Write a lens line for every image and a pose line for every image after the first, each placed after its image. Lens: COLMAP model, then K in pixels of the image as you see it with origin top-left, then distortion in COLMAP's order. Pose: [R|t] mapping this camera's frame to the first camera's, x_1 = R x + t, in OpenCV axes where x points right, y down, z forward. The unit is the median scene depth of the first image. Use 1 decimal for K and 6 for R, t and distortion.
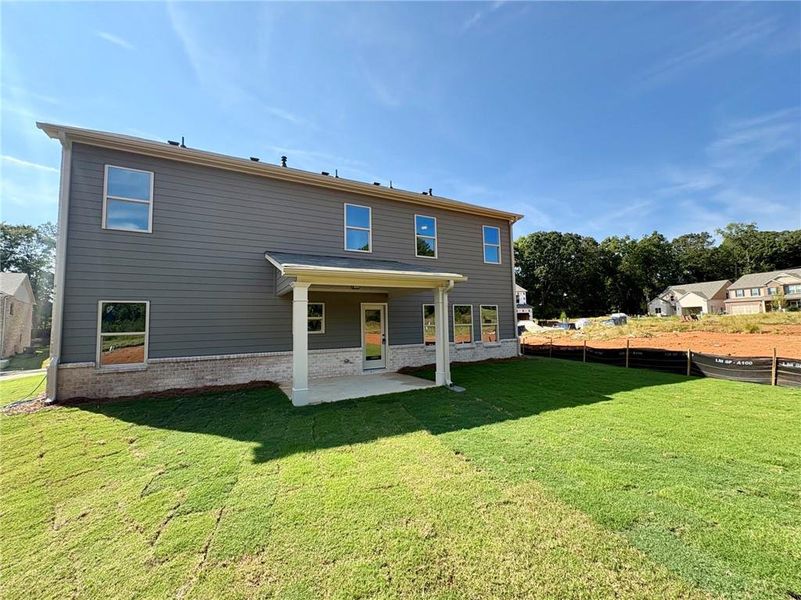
lens RADIAL K [[320.9, 0, 400.5], [0, 320.9, 300.0], [0, 0, 1]] dist [0.002018, -0.000019]
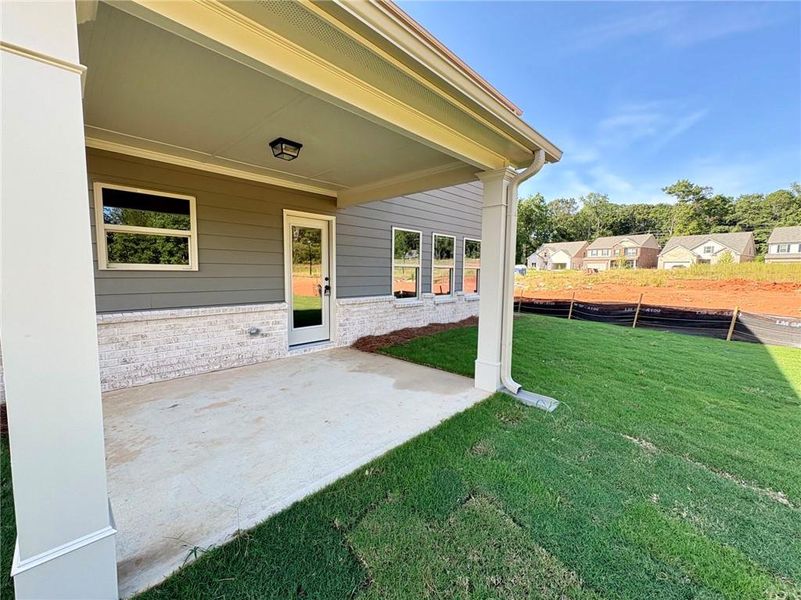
lens RADIAL K [[325.7, 0, 400.5], [0, 325.7, 300.0], [0, 0, 1]] dist [0.001807, 0.000201]
pose [[0.946921, 0.006034, 0.321411, -0.091192], [-0.058260, 0.986489, 0.153122, 0.045819], [-0.316144, -0.163719, 0.934478, 0.382077]]
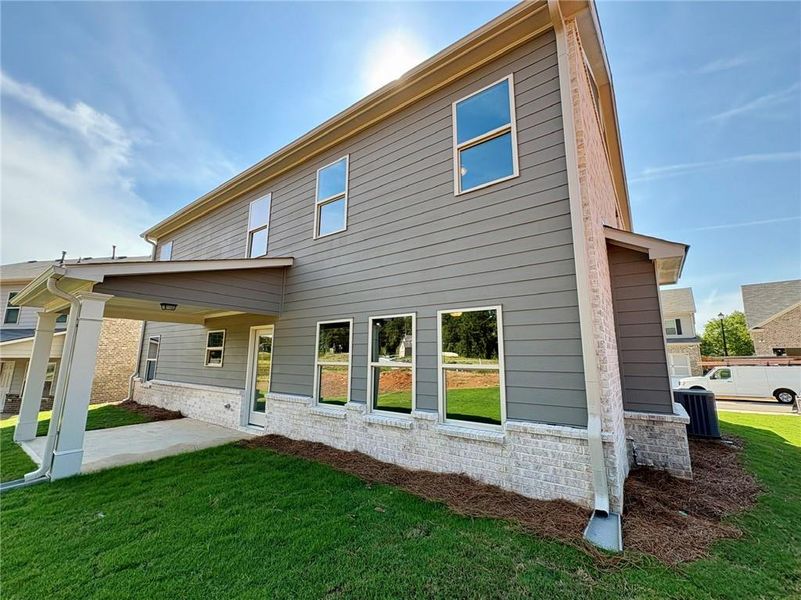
lens RADIAL K [[334.7, 0, 421.3], [0, 334.7, 304.3], [0, 0, 1]] dist [-0.000616, -0.000137]
pose [[0.447402, -0.123589, -0.885752, 0.565668], [0.043274, 0.992237, -0.116589, 0.049504], [0.893285, 0.013832, 0.449277, 0.795055]]
